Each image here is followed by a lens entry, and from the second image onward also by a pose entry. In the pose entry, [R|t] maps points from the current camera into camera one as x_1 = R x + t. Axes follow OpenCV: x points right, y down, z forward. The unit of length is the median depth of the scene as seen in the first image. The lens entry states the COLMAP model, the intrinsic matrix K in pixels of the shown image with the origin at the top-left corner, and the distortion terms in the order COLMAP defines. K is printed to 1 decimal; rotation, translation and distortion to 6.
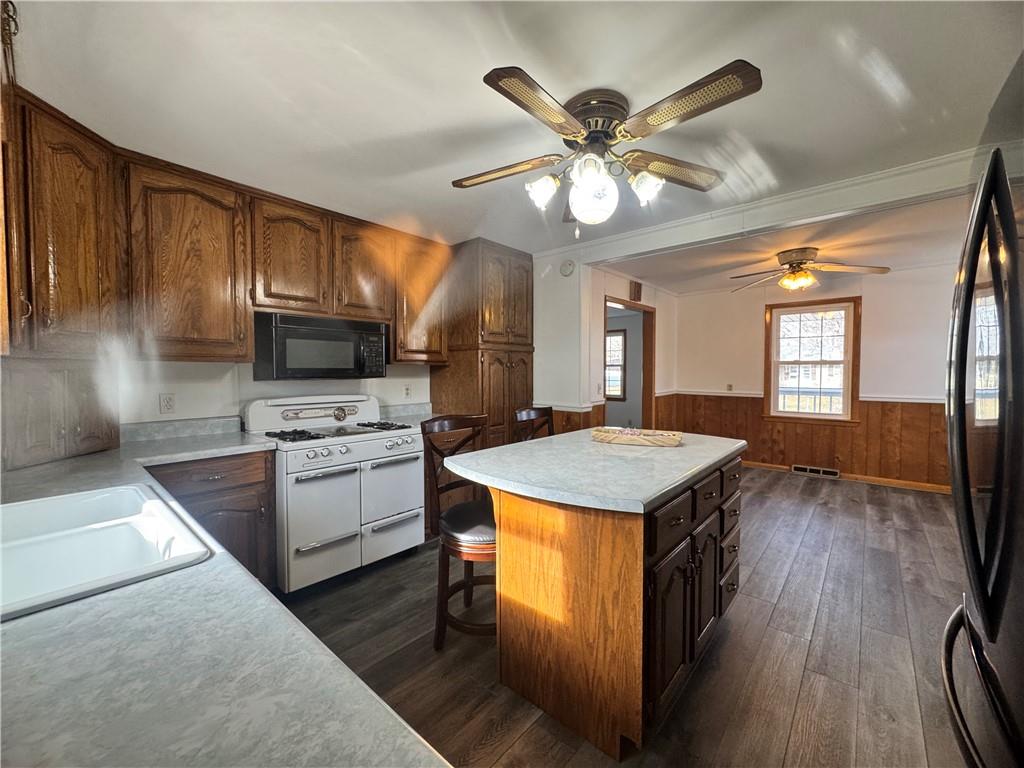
lens RADIAL K [[410.1, 0, 512.0], [0, 410.1, 384.0], [0, 0, 1]] dist [-0.004461, 0.000252]
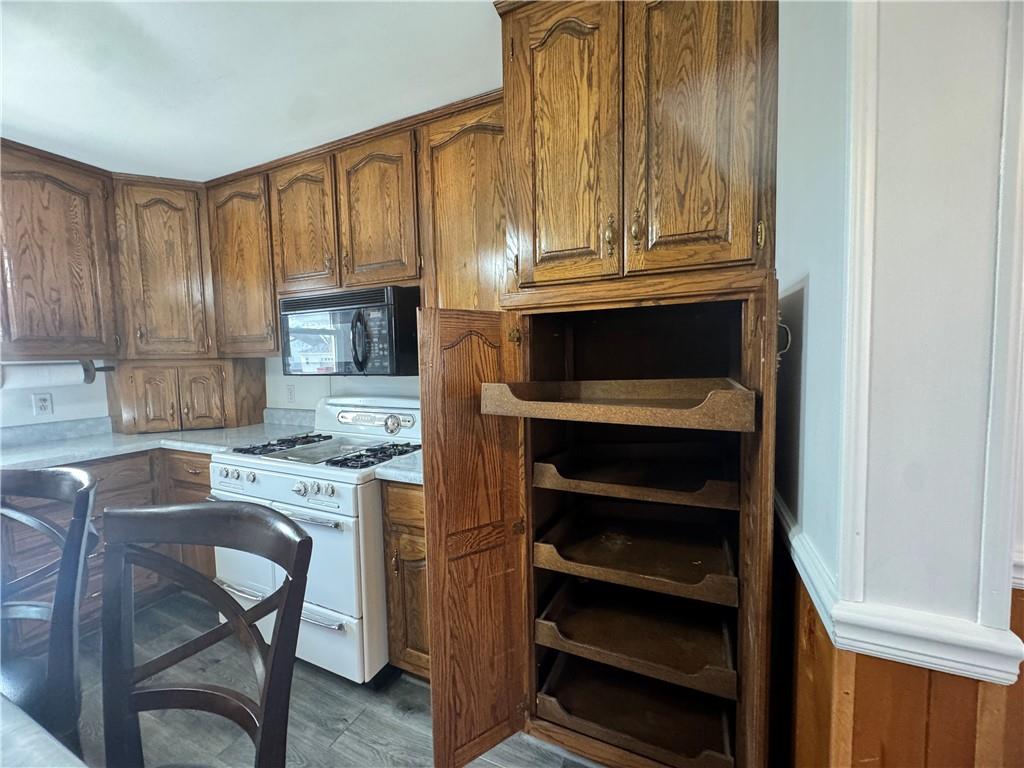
lens RADIAL K [[410.1, 0, 512.0], [0, 410.1, 384.0], [0, 0, 1]] dist [-0.004461, 0.000252]
pose [[0.287770, 0.060568, -0.955782, 0.397480], [-0.012123, 0.998149, 0.059602, -0.051754], [0.957623, -0.005565, 0.287972, 1.212864]]
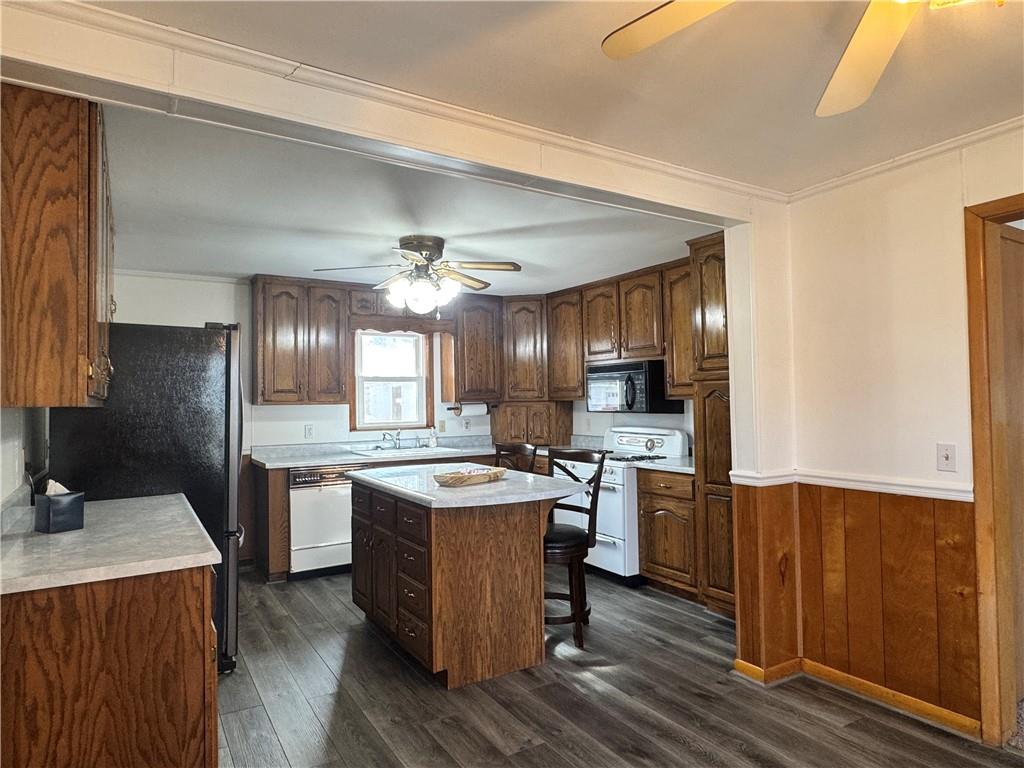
lens RADIAL K [[613.1, 0, 512.0], [0, 613.1, 384.0], [0, 0, 1]] dist [-0.003655, -0.002067]
pose [[-0.293305, -0.017088, -0.955866, 1.551999], [-0.014894, 0.999801, -0.013303, -0.077127], [0.955903, 0.010335, -0.293501, 1.375456]]
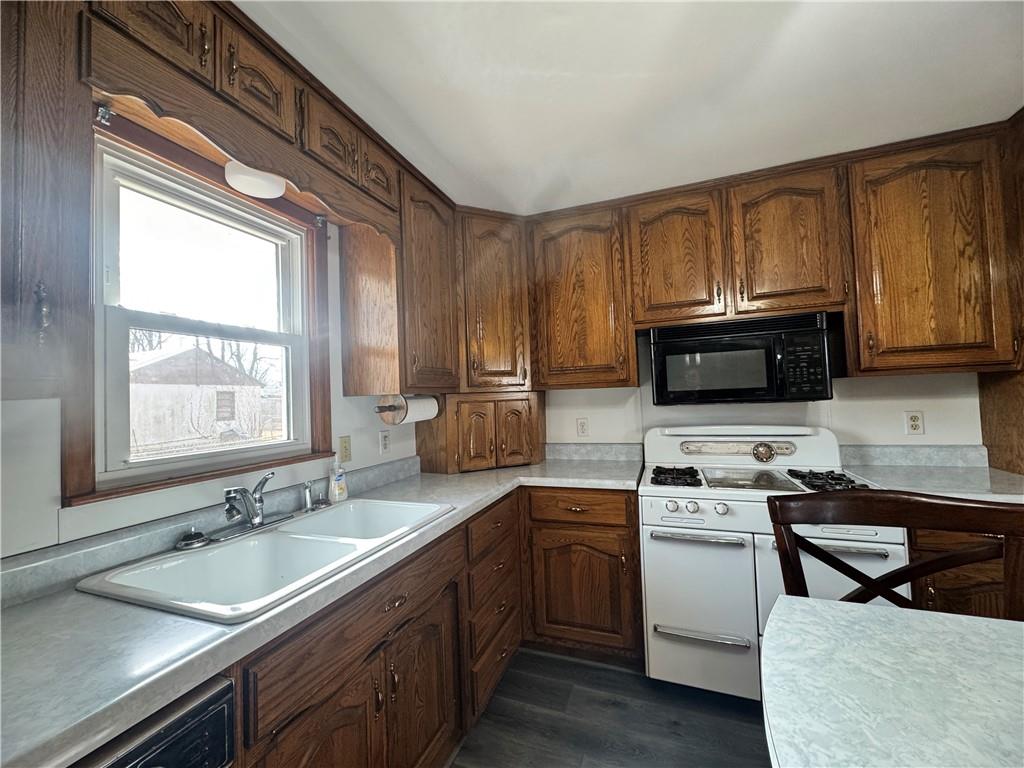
lens RADIAL K [[410.1, 0, 512.0], [0, 410.1, 384.0], [0, 0, 1]] dist [-0.004461, 0.000252]
pose [[0.344357, -0.043804, -0.937816, 0.117720], [0.008385, 0.999015, -0.043584, -0.020878], [0.938801, 0.007145, 0.344385, 0.429018]]
